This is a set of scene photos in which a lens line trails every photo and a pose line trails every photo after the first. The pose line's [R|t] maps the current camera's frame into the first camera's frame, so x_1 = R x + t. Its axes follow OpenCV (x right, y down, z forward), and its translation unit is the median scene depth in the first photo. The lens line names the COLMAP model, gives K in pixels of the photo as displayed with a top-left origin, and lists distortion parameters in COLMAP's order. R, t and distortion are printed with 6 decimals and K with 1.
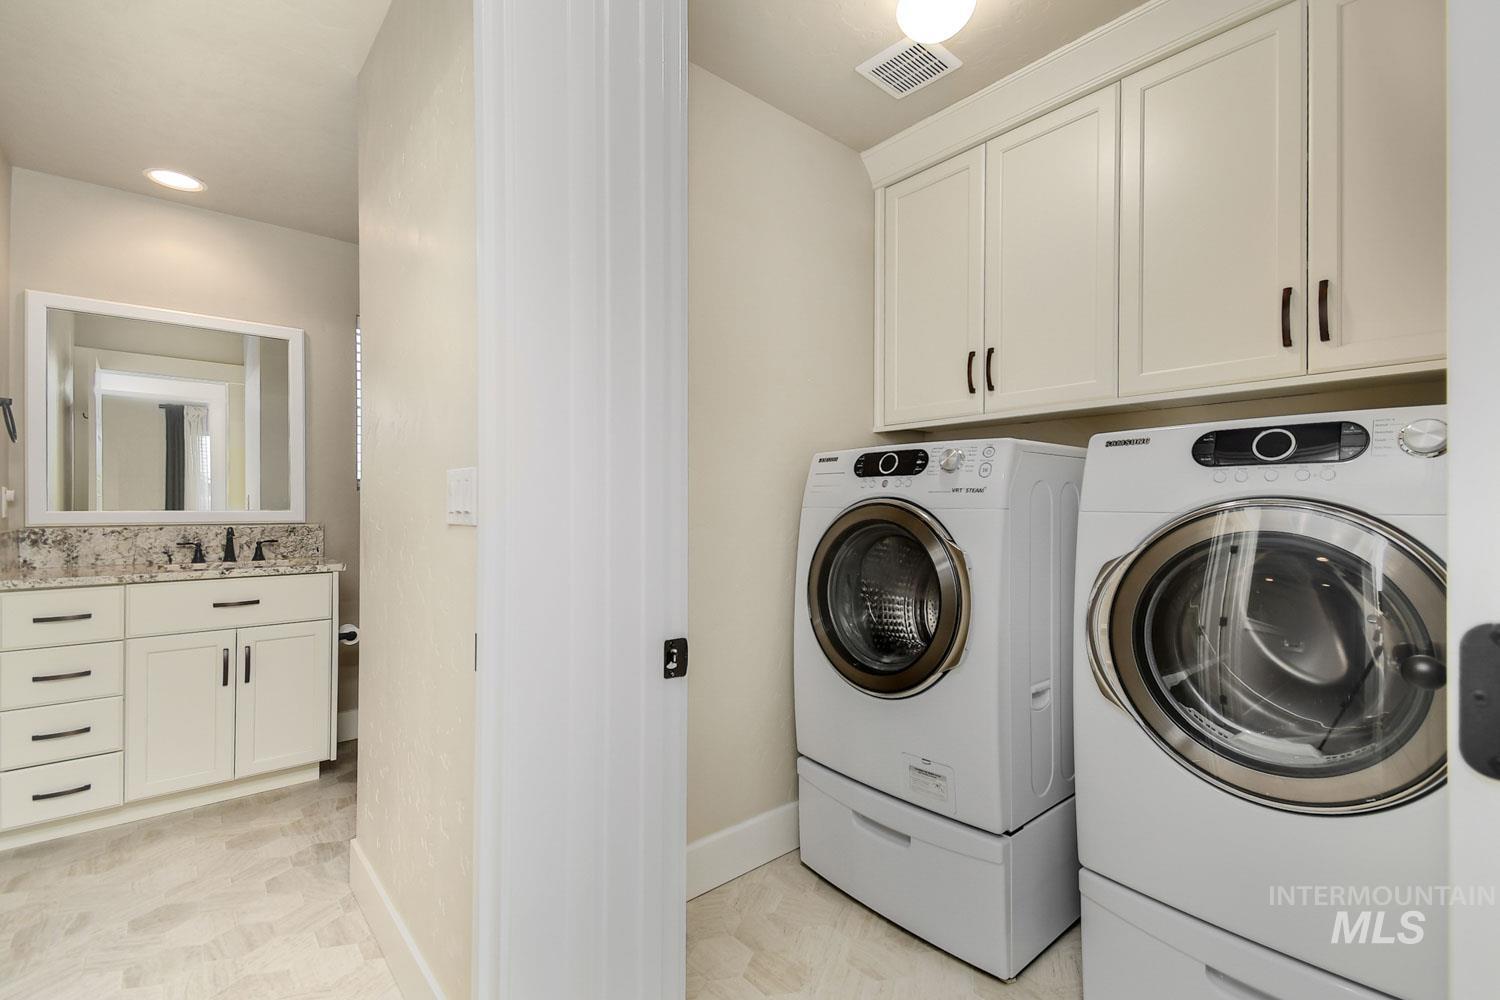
lens RADIAL K [[636.0, 0, 750.7], [0, 636.0, 508.1], [0, 0, 1]] dist [-0.000297, -0.000209]
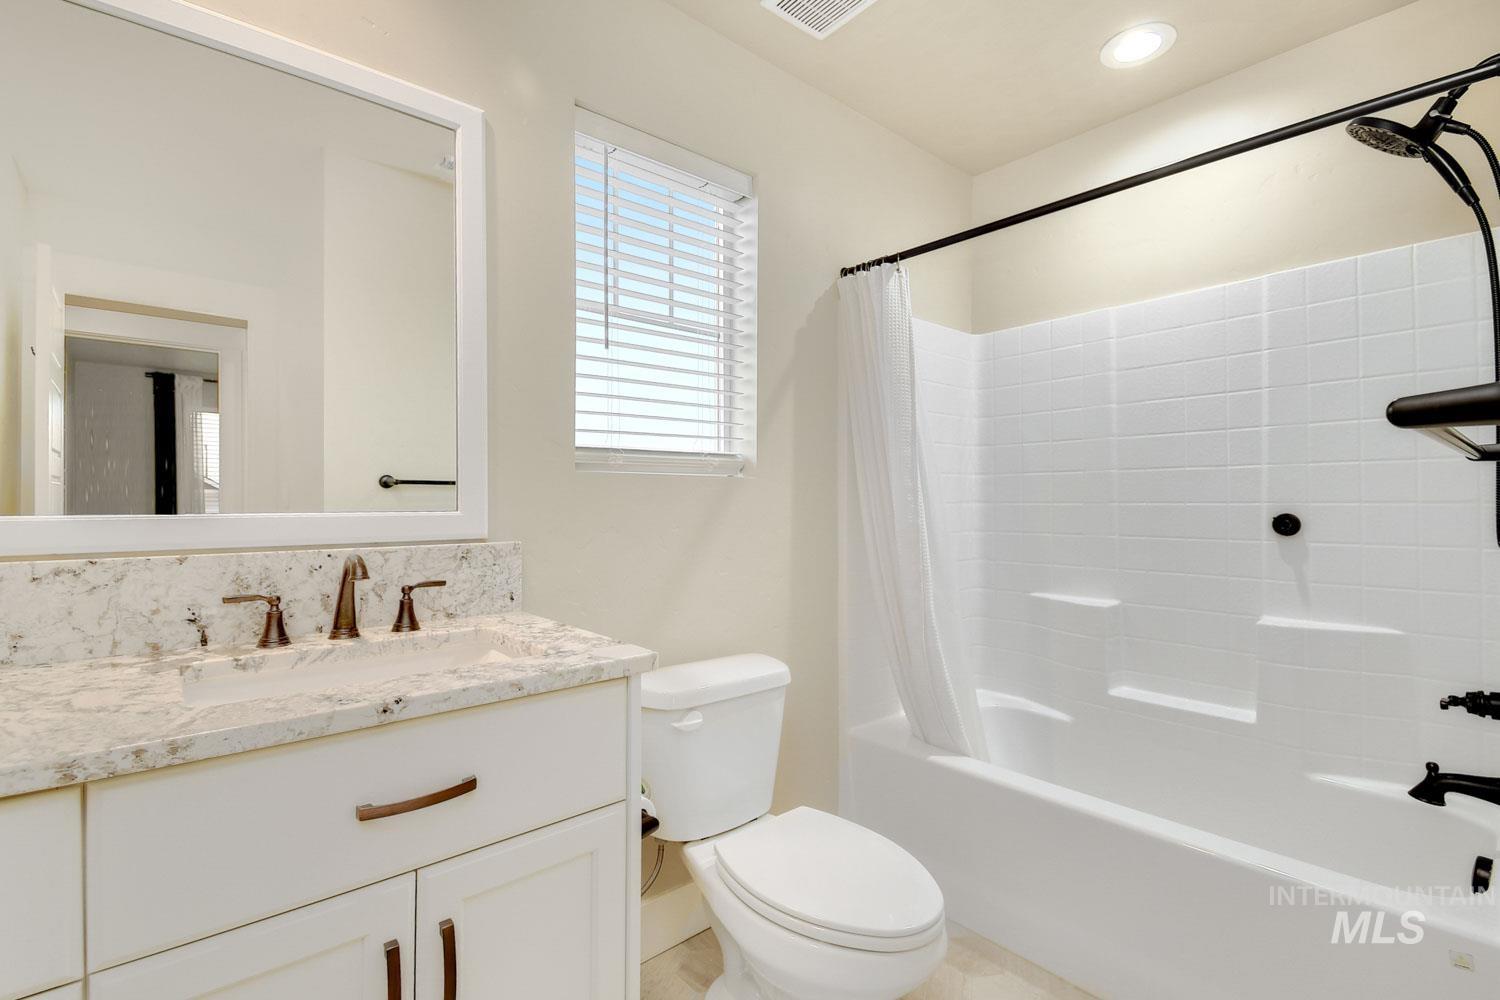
lens RADIAL K [[657.4, 0, 750.0], [0, 657.4, 500.0], [0, 0, 1]] dist [0.001817, -0.010211]
pose [[0.999989, 0.003853, 0.002576, -0.576210], [-0.003846, 0.999989, -0.002622, -0.004105], [-0.002586, 0.002612, 0.999993, 0.593961]]
